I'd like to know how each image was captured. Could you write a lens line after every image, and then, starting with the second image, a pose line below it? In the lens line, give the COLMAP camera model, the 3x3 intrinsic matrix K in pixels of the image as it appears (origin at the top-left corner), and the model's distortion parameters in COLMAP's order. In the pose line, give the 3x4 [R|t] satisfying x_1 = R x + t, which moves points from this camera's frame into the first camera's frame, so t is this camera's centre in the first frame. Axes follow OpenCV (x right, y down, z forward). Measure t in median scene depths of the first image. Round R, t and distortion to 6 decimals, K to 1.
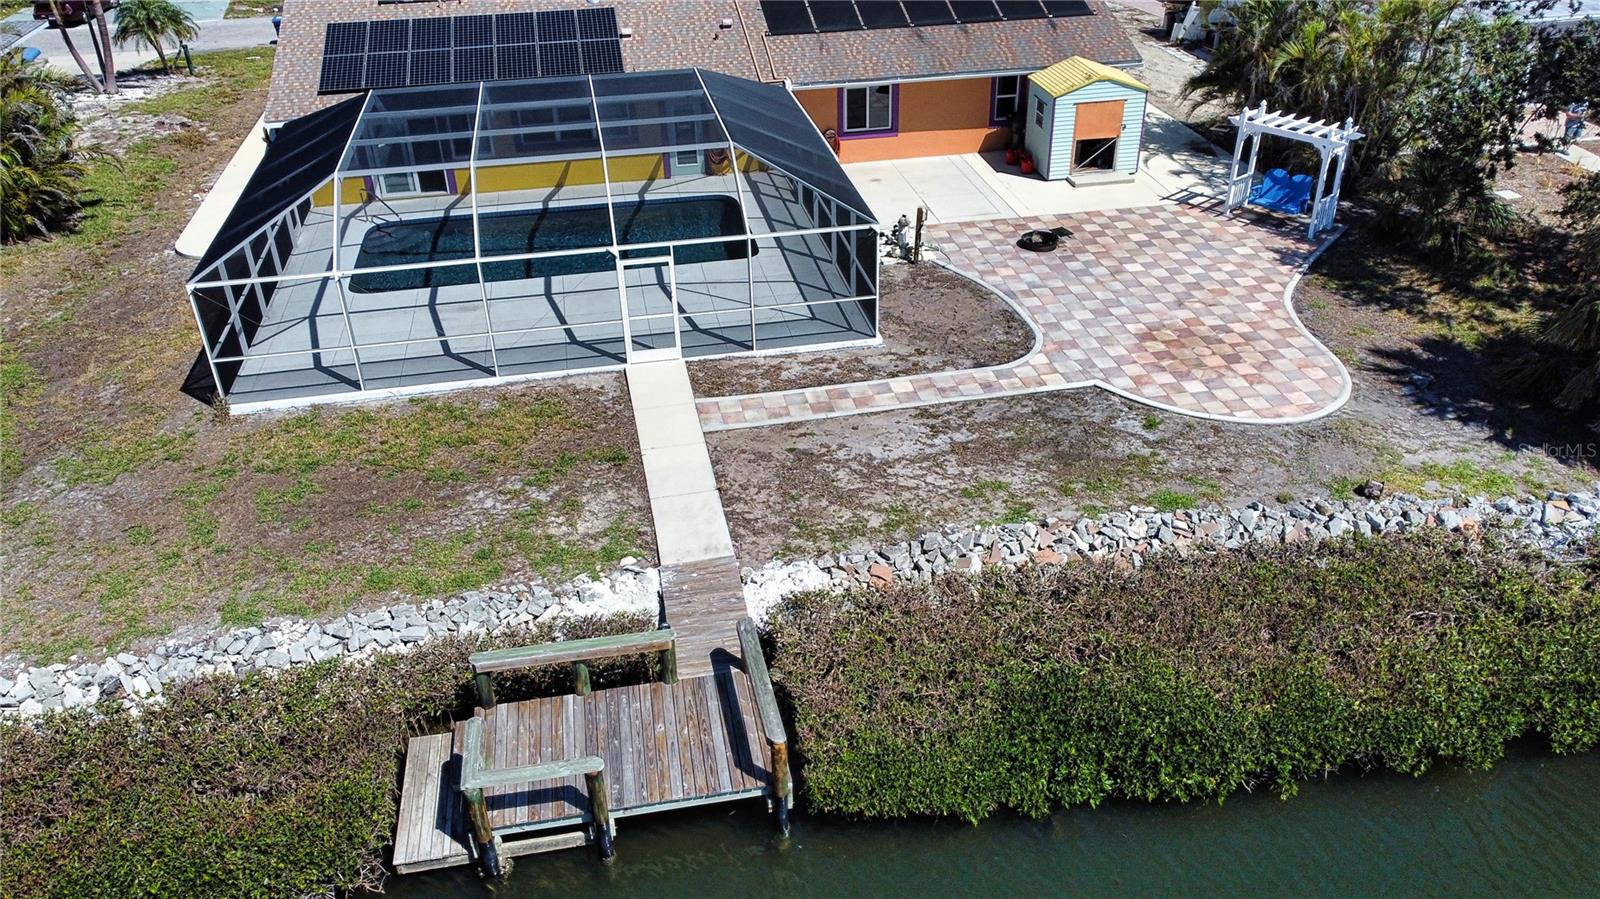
lens RADIAL K [[1209.4, 0, 803.7], [0, 1209.4, 455.1], [0, 0, 1]] dist [0.004799, -0.013041]
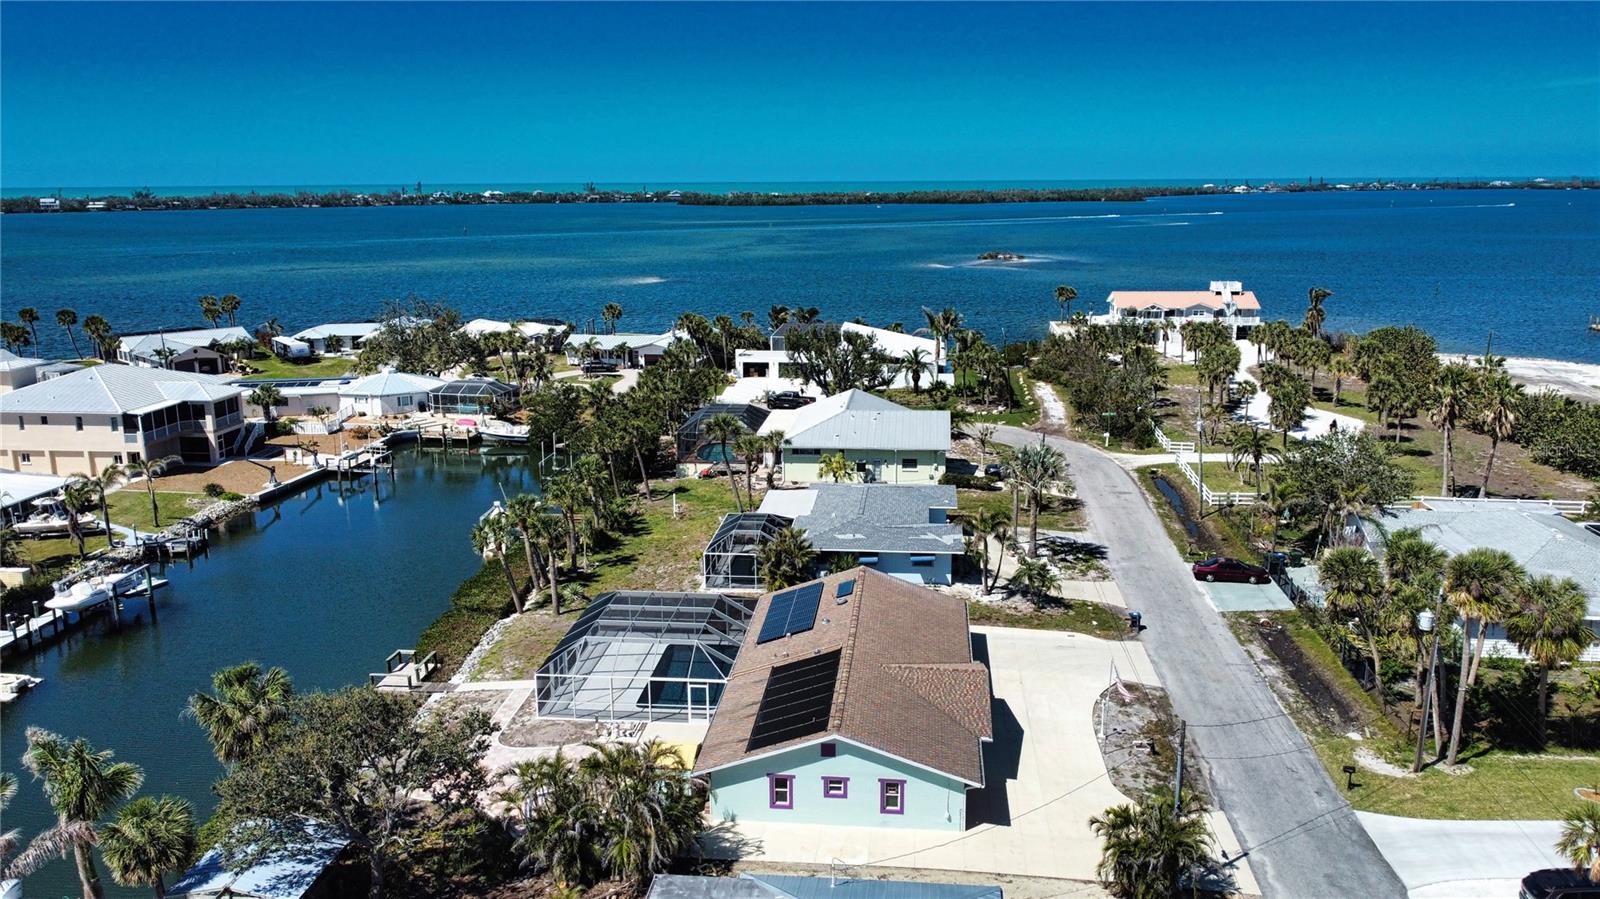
lens RADIAL K [[1209.4, 0, 803.7], [0, 1209.4, 455.1], [0, 0, 1]] dist [0.004799, -0.013041]
pose [[-0.282079, 0.236213, -0.929857, 2.335661], [-0.491932, 0.796495, 0.351566, -1.860134], [0.823671, 0.556596, -0.108474, 1.531772]]
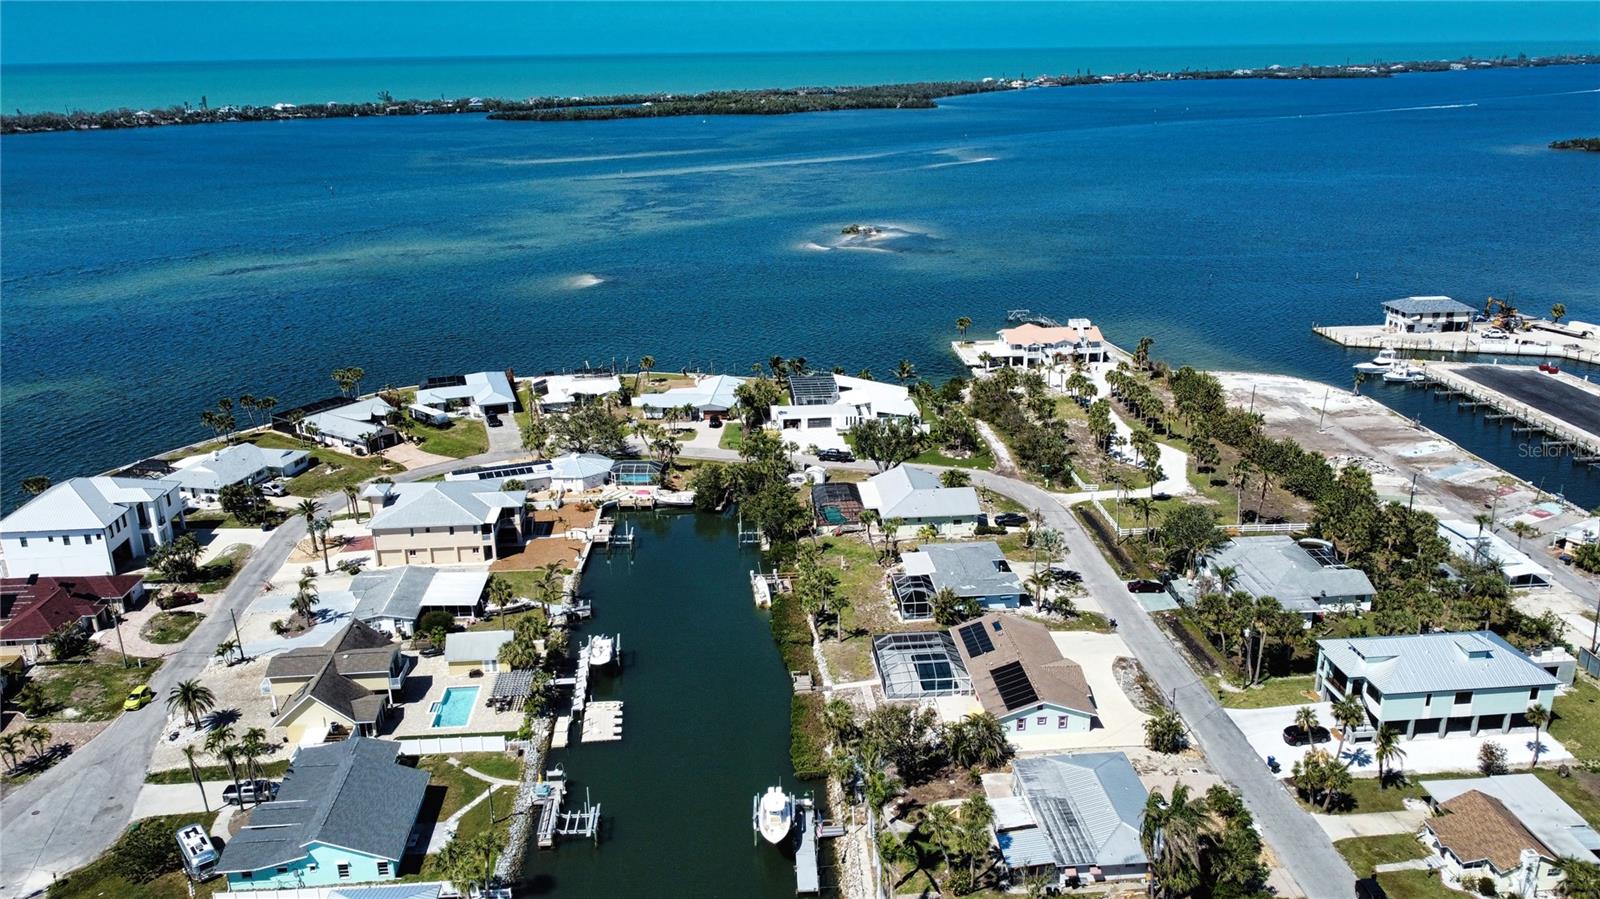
lens RADIAL K [[1212.7, 0, 806.6], [0, 1212.7, 453.3], [0, 0, 1]] dist [0.006307, -0.014730]
pose [[-0.100704, 0.339759, -0.935106, 5.626640], [-0.508429, 0.790316, 0.341906, -3.093390], [0.855195, 0.509866, 0.093155, -0.551559]]
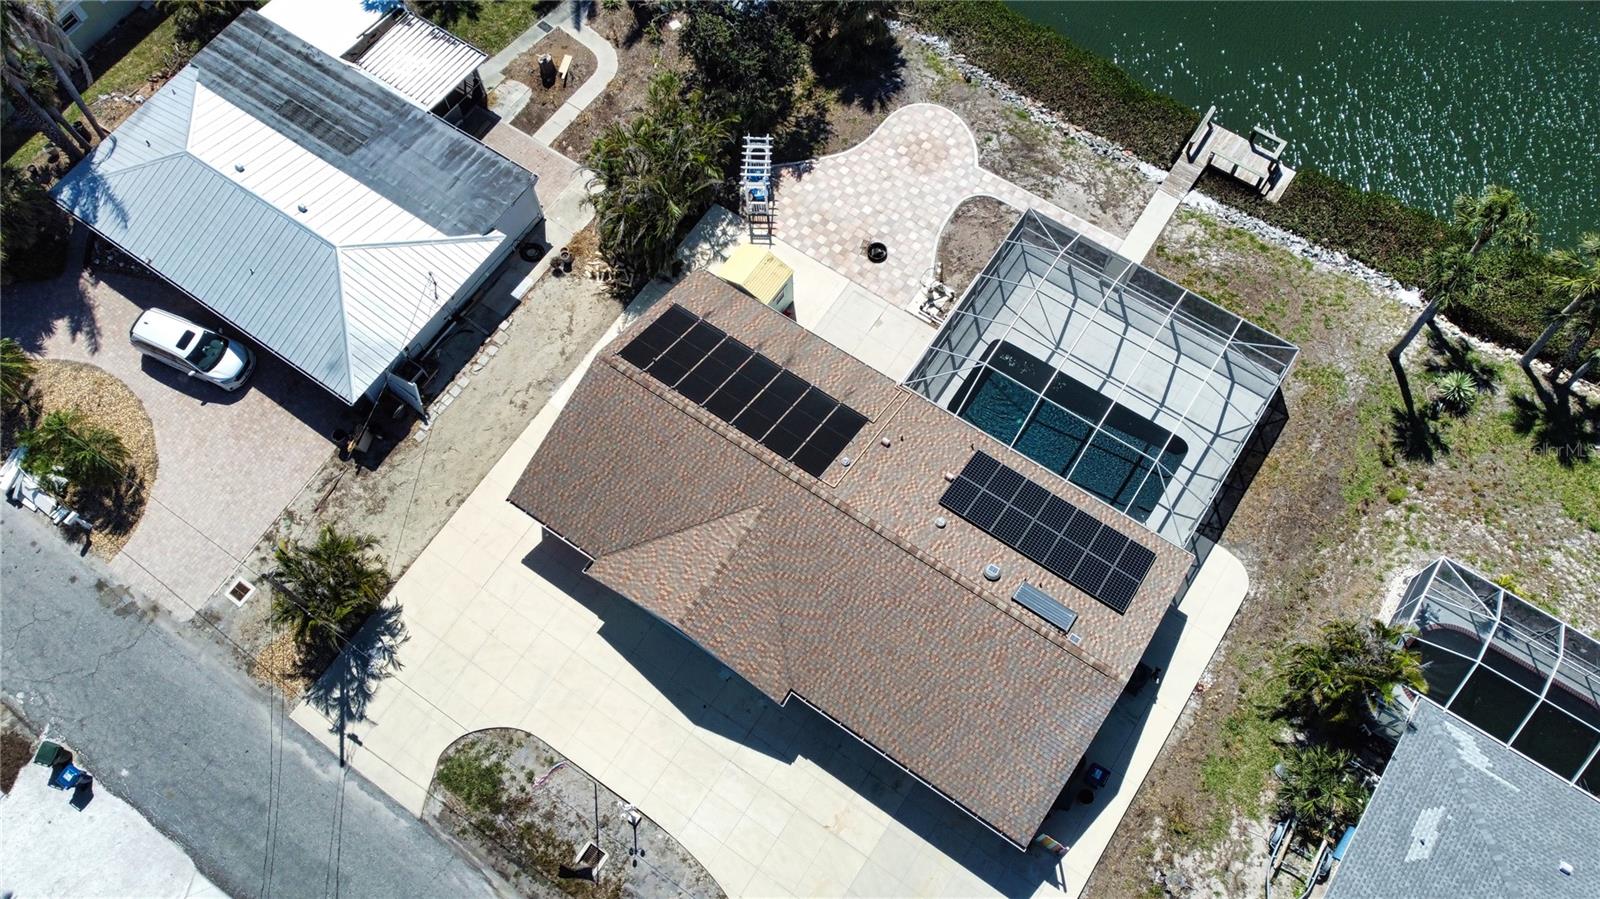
lens RADIAL K [[1218.3, 0, 800.0], [0, 1218.3, 449.5], [0, 0, 1]] dist [0.000713, 0.003574]
pose [[-0.705801, -0.632128, 0.319778, -0.647058], [0.402357, 0.013817, 0.915379, -2.429741], [-0.583055, 0.774740, 0.244589, 1.048731]]
